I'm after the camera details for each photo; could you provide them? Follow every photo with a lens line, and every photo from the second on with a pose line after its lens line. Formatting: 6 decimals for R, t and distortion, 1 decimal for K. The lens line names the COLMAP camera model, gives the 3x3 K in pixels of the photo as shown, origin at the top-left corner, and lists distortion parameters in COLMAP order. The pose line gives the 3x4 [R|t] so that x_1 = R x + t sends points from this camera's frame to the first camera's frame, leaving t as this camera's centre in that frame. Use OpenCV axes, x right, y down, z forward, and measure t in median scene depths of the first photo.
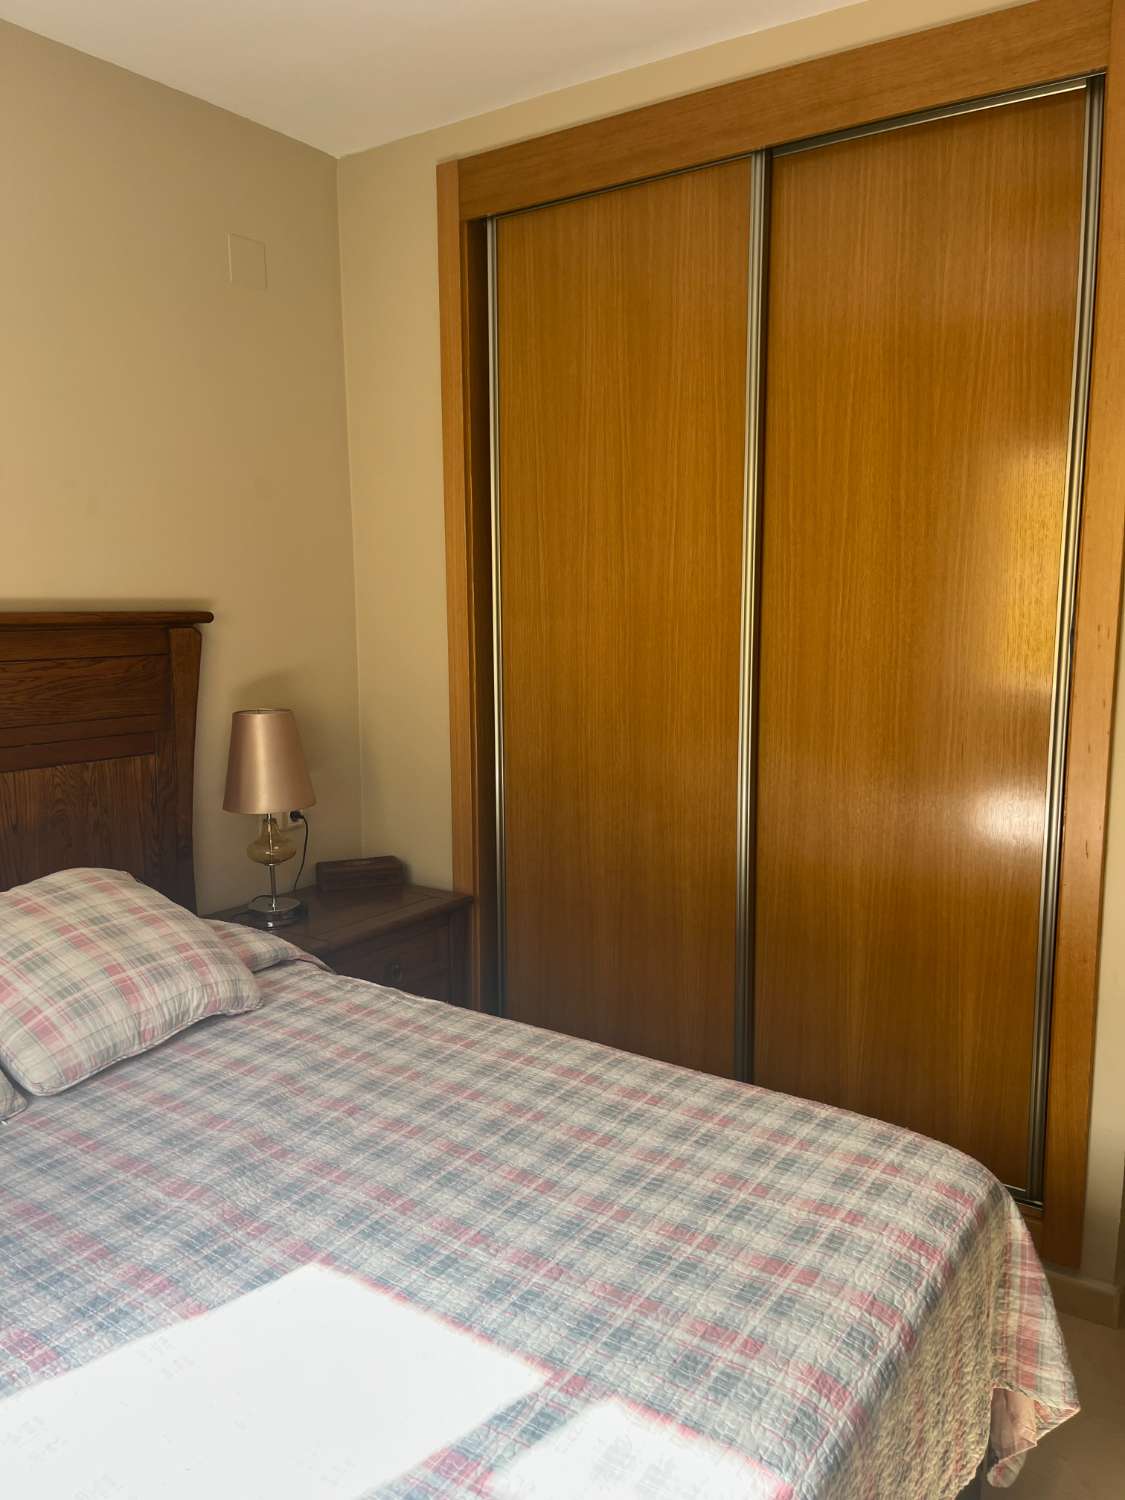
lens RADIAL K [[1140.8, 0, 557.8], [0, 1140.8, 745.2], [0, 0, 1]] dist [0.063075, -0.089981]
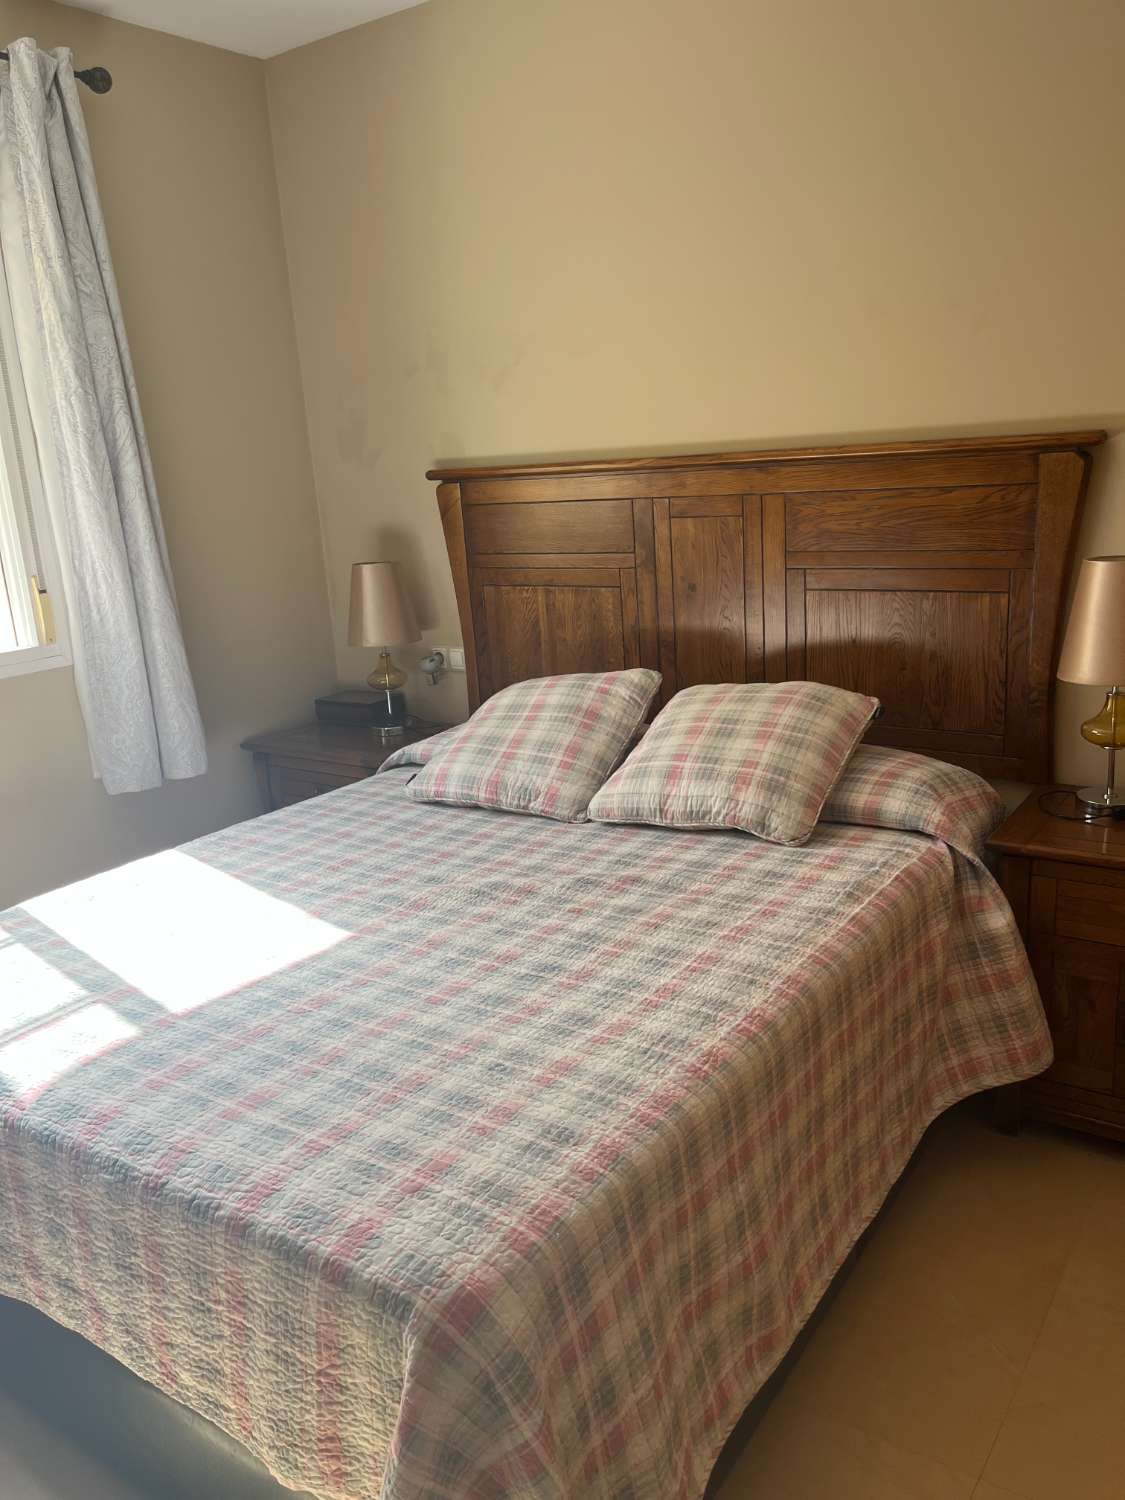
lens RADIAL K [[1140.8, 0, 555.8], [0, 1140.8, 757.7], [0, 0, 1]] dist [0.063075, -0.089981]
pose [[0.000019, 0.258949, -0.965891, 0.861839], [-0.064220, 0.963897, 0.258413, -0.120341], [0.997936, 0.062025, 0.016648, 0.926287]]
